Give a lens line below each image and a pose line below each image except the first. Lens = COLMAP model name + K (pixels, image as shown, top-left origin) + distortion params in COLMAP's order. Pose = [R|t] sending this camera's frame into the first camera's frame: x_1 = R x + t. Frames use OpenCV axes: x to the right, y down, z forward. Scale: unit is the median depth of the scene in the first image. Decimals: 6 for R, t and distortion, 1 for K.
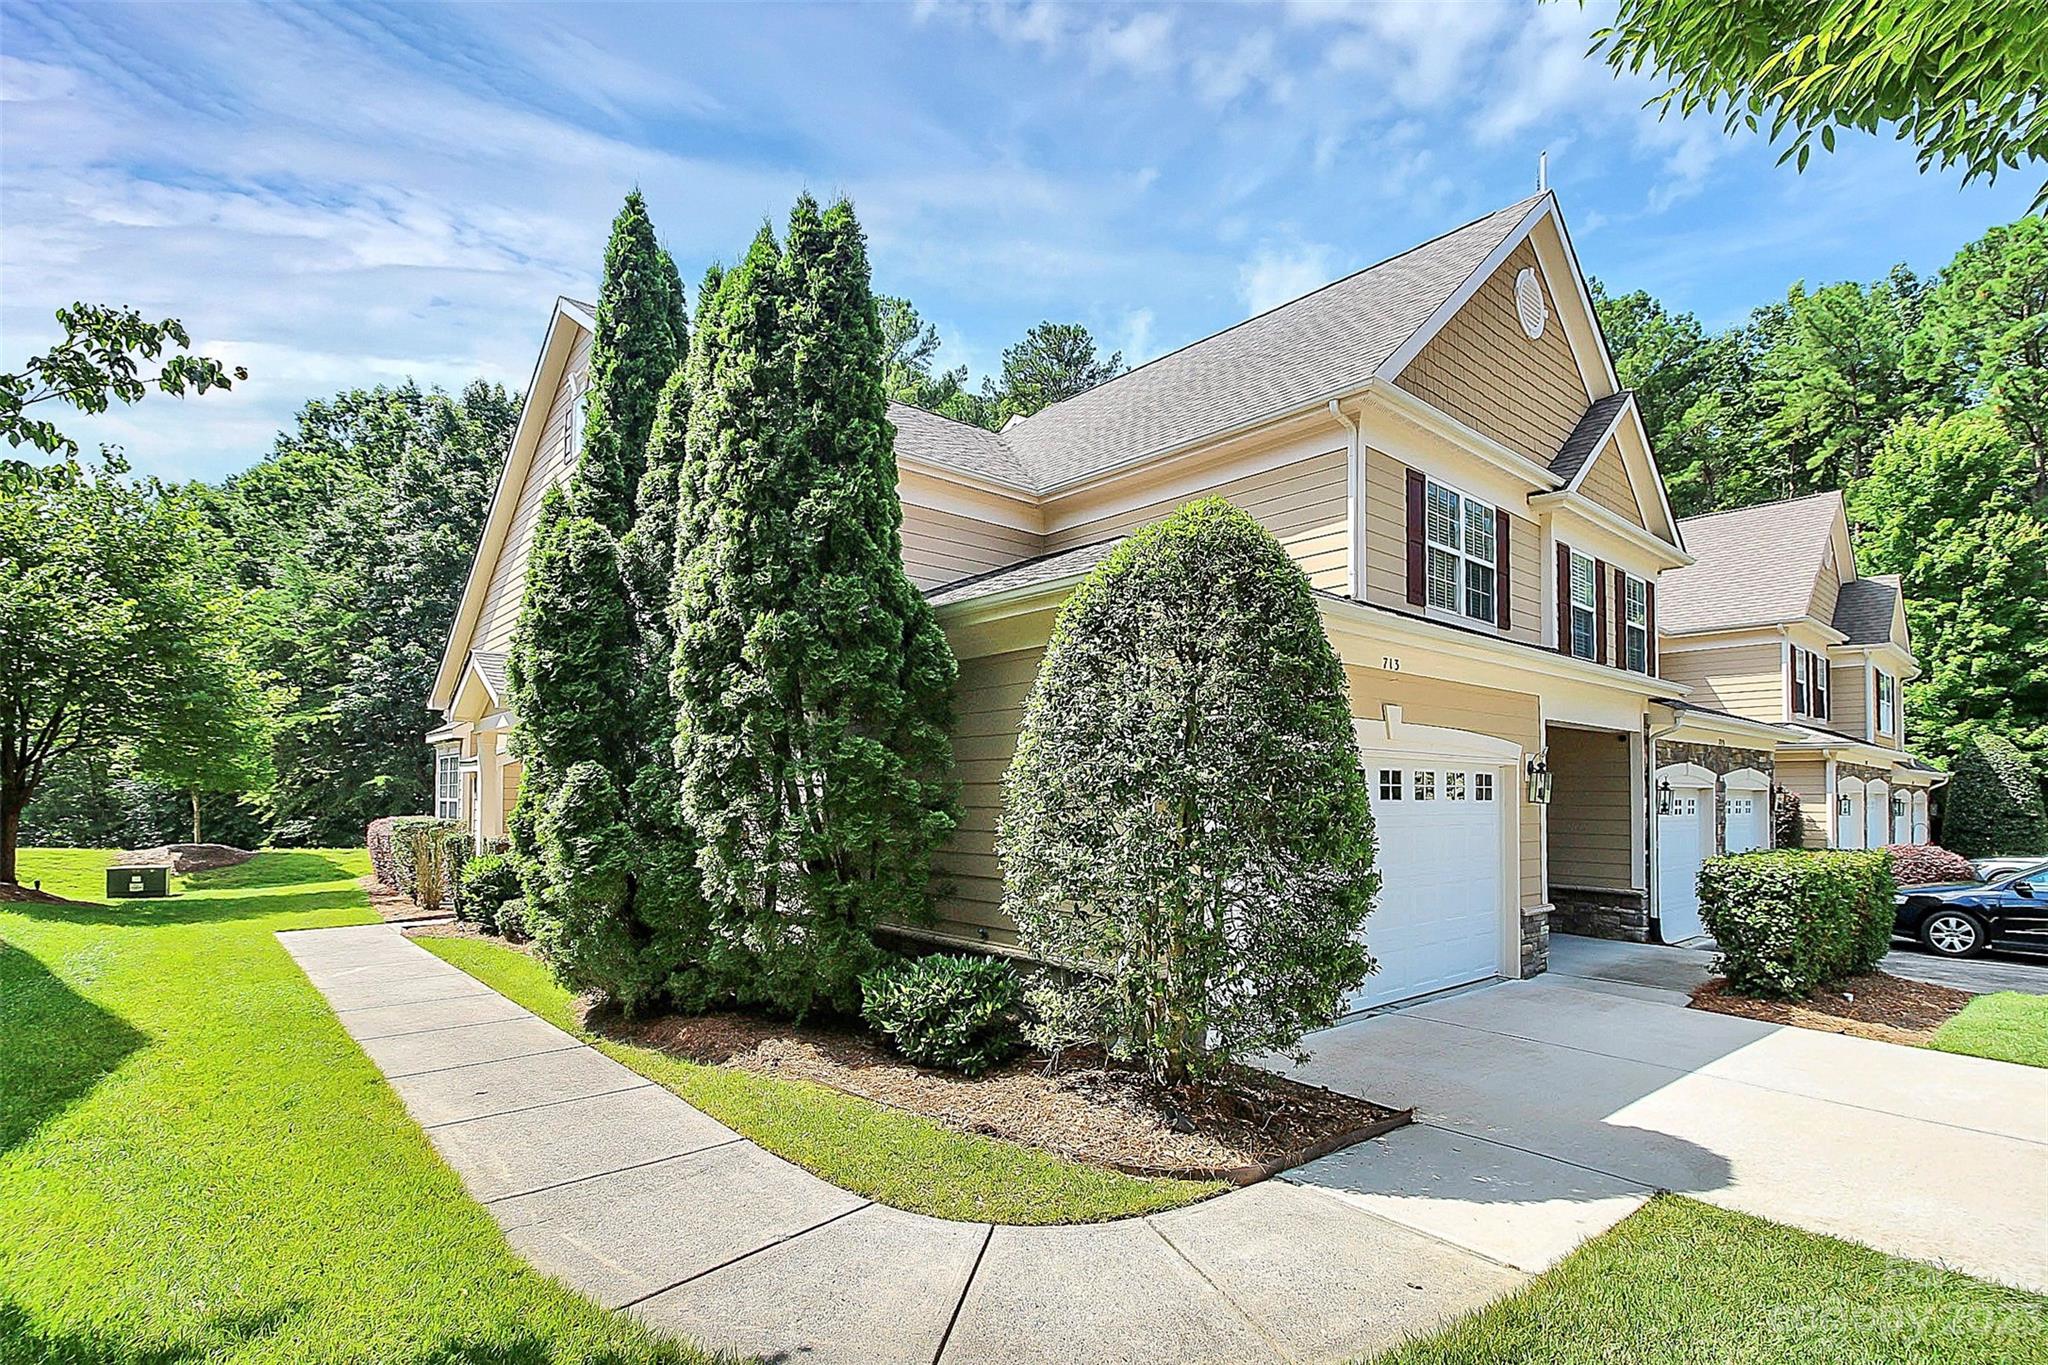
lens RADIAL K [[992.3, 0, 1049.3], [0, 992.3, 766.8], [0, 0, 1]] dist [-0.003196, 0.000280]
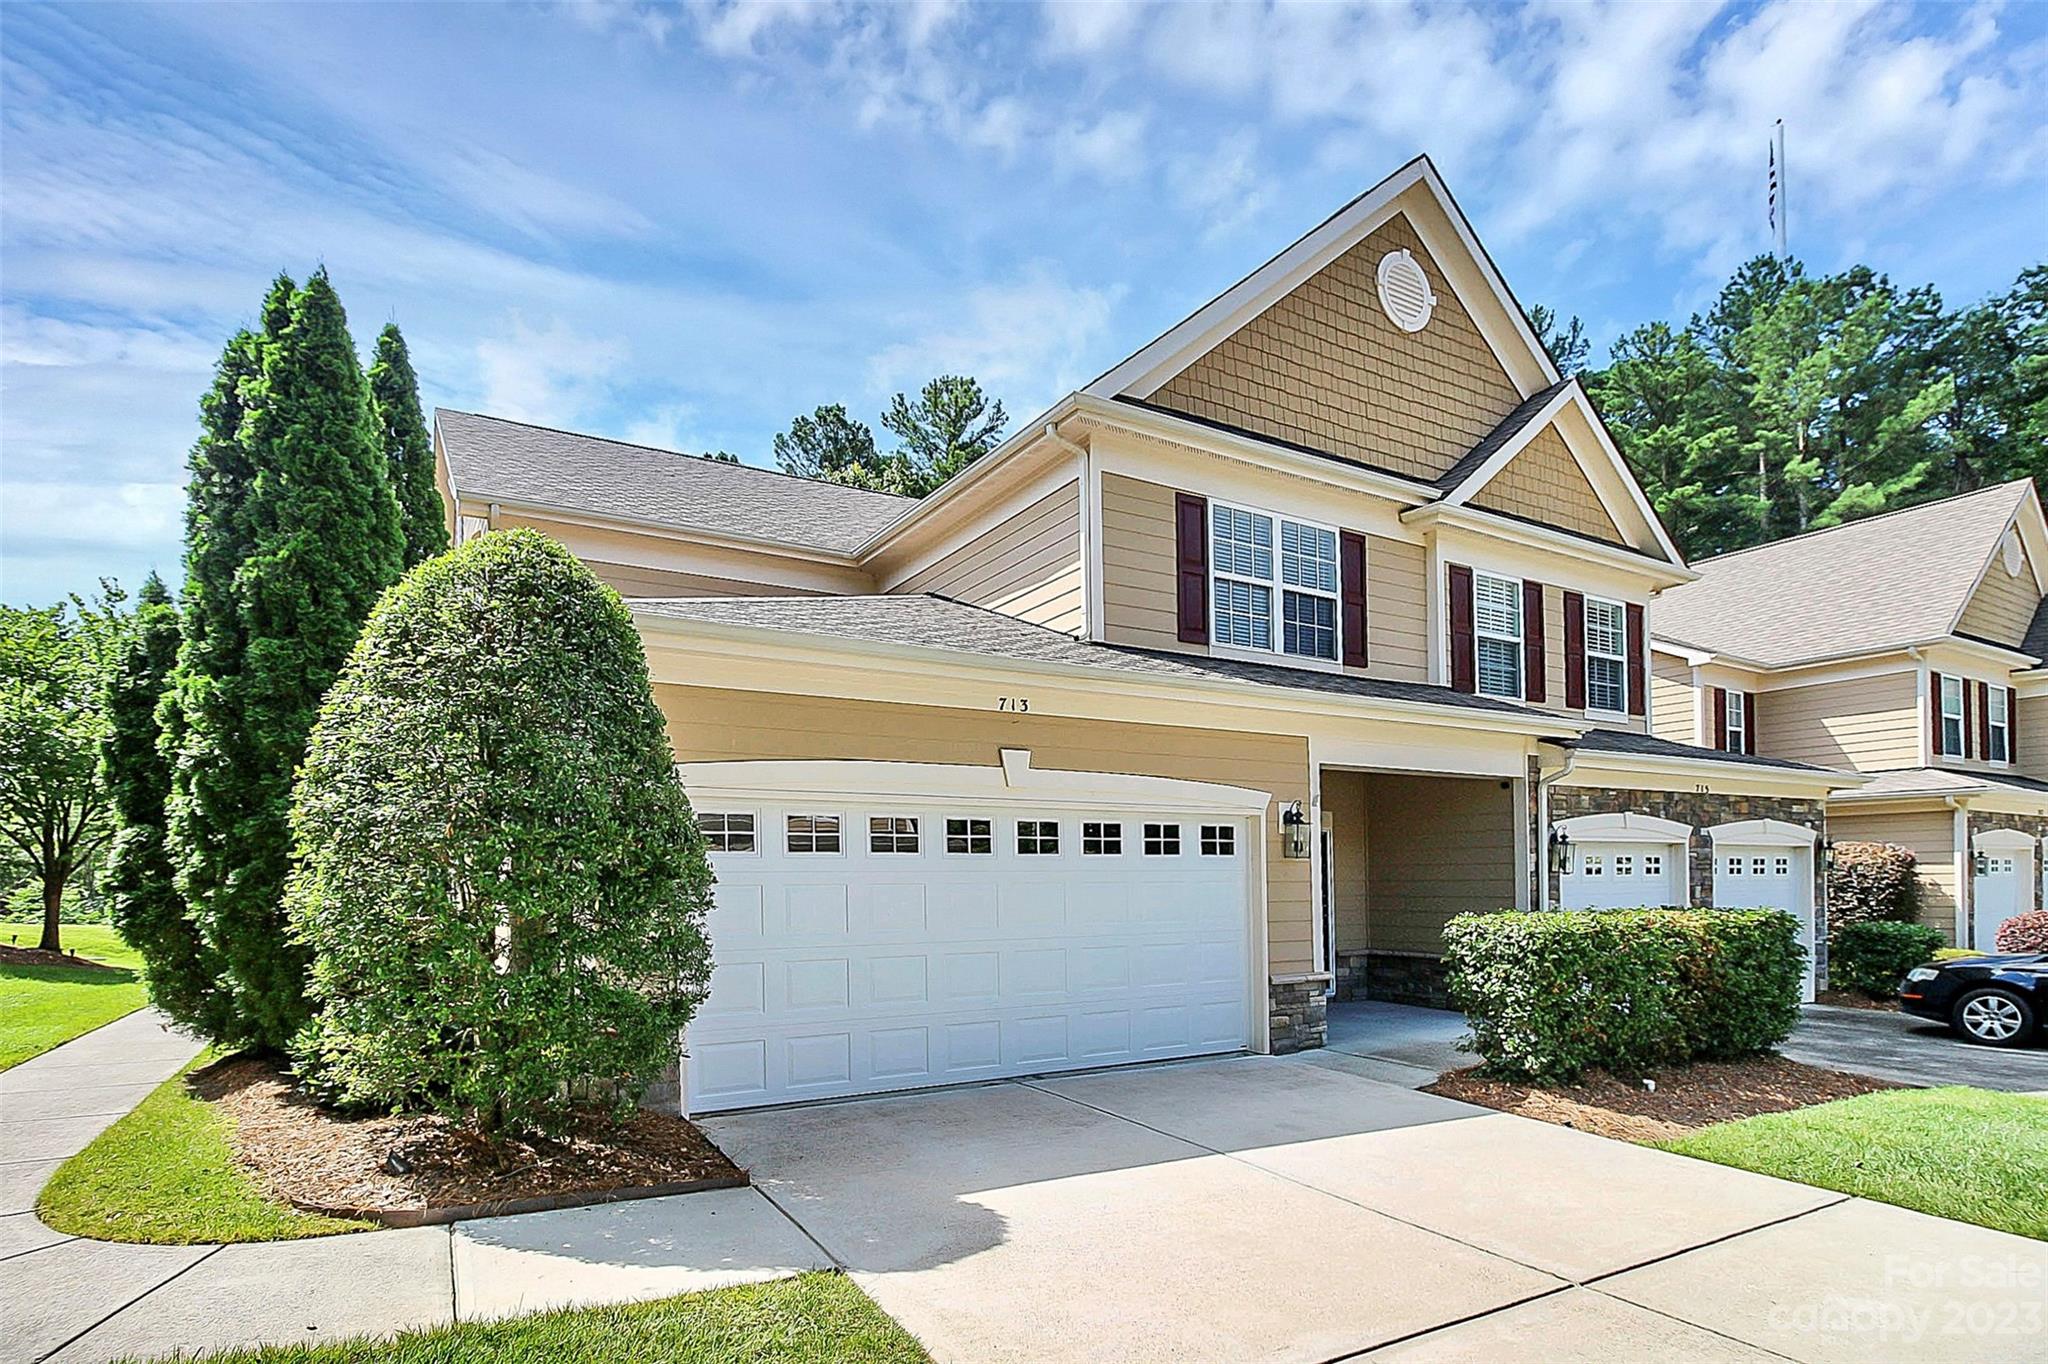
lens RADIAL K [[1003.7, 0, 1068.1], [0, 1003.7, 867.2], [0, 0, 1]] dist [-0.003325, -0.000676]
pose [[0.977780, -0.016732, -0.208964, 0.440382], [0.019955, 0.999712, 0.013323, 0.026753], [0.208681, -0.017197, 0.977833, 0.073577]]
